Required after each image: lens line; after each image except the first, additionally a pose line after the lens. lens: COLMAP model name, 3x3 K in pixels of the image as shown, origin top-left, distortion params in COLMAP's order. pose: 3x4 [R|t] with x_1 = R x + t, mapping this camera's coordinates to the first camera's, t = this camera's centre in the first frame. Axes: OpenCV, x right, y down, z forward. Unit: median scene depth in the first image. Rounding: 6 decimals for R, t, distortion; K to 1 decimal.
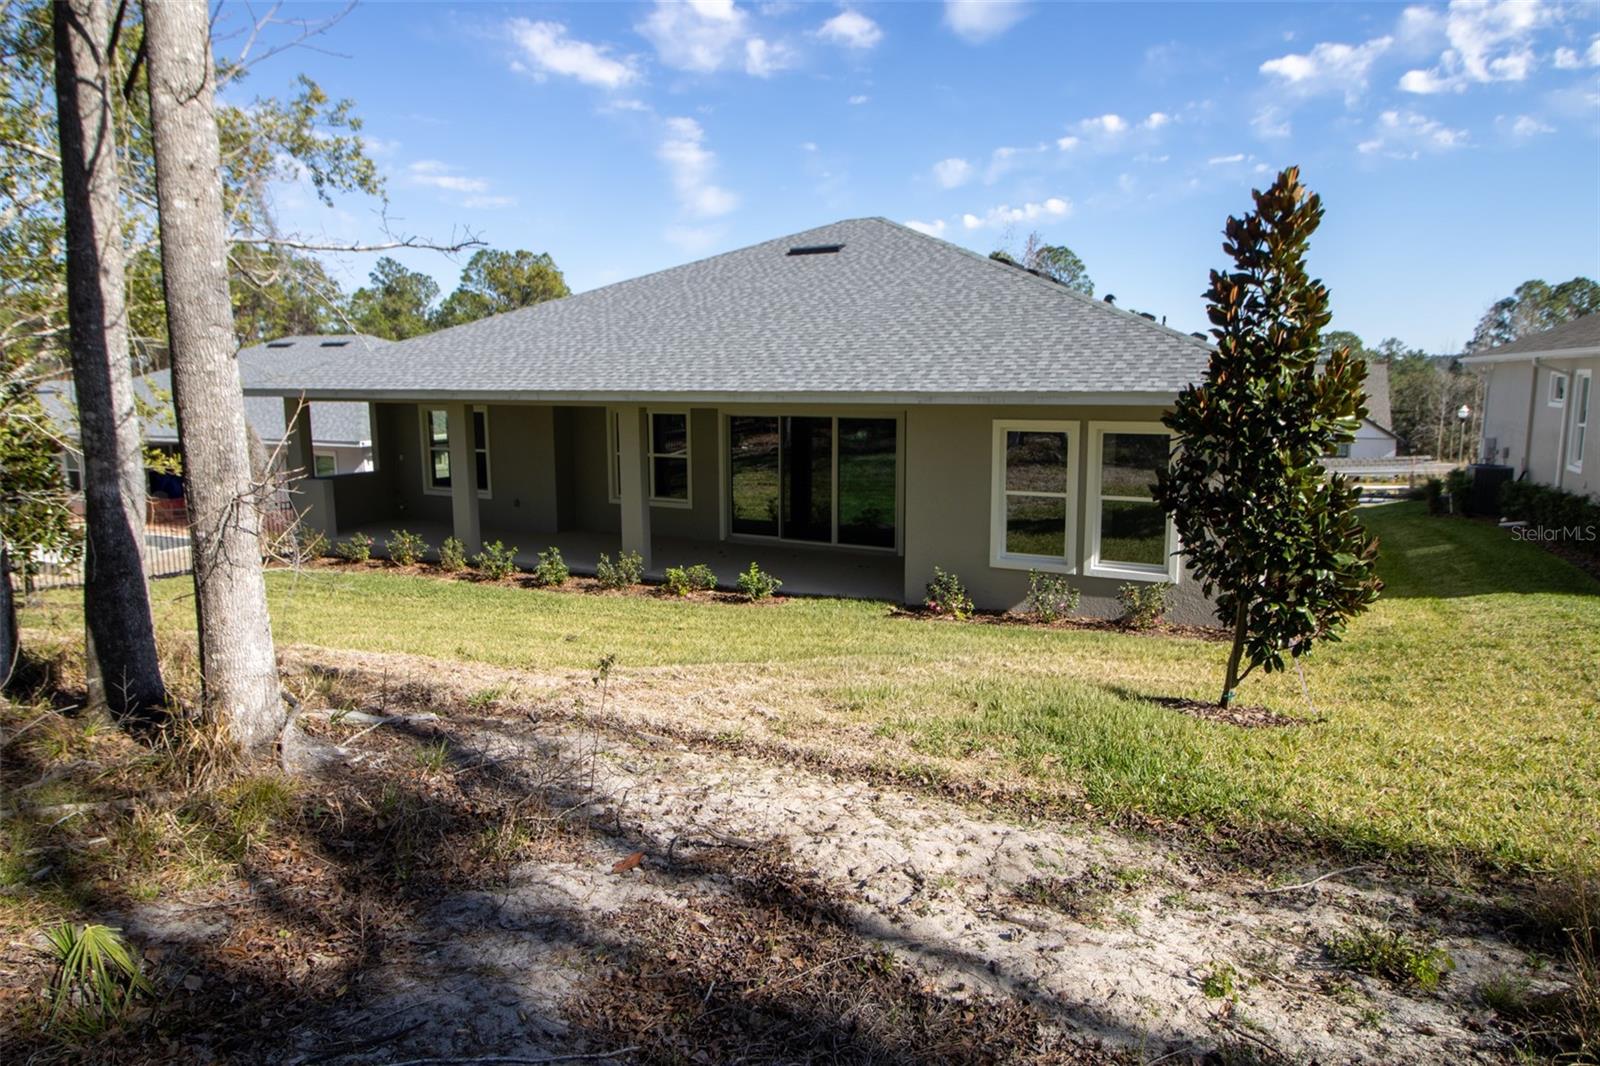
lens RADIAL K [[992.0, 0, 800.4], [0, 992.0, 530.1], [0, 0, 1]] dist [0.023065, 0.001259]
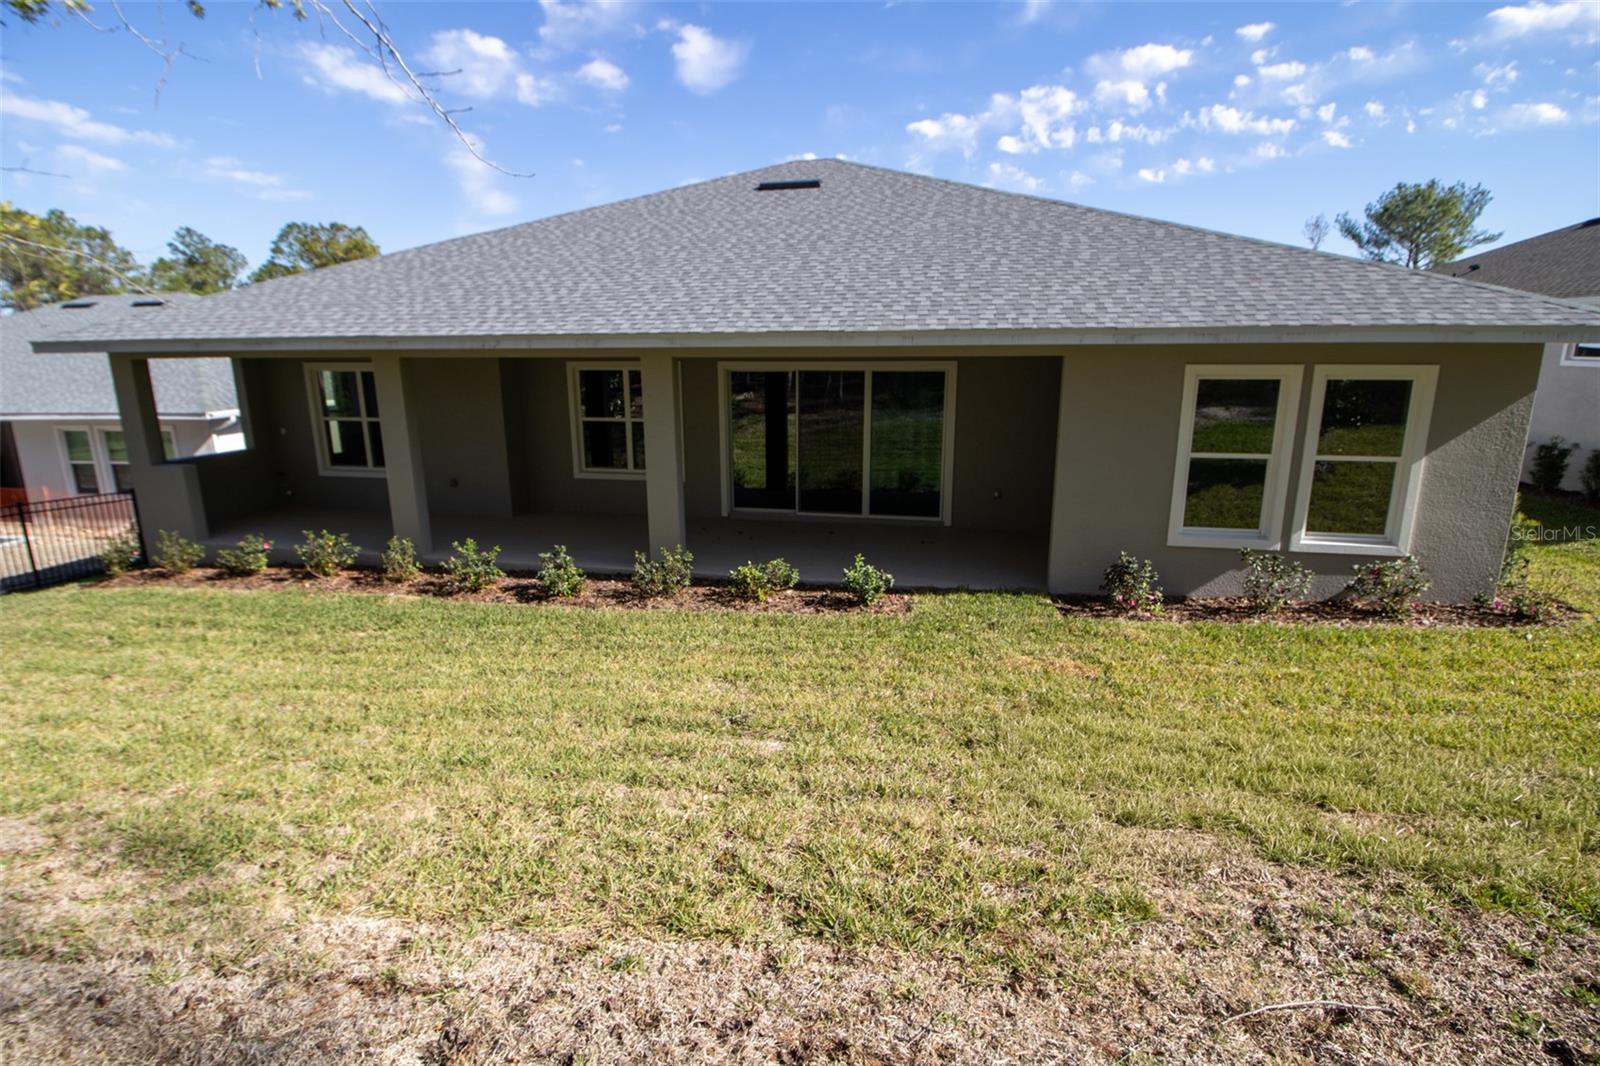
lens RADIAL K [[772.2, 0, 801.3], [0, 772.2, 528.6], [0, 0, 1]] dist [-0.013154, -0.002102]
pose [[0.961226, -0.062646, 0.268552, -0.208349], [0.042764, 0.995936, 0.079264, -0.030883], [-0.272426, -0.064706, 0.959999, 0.351905]]
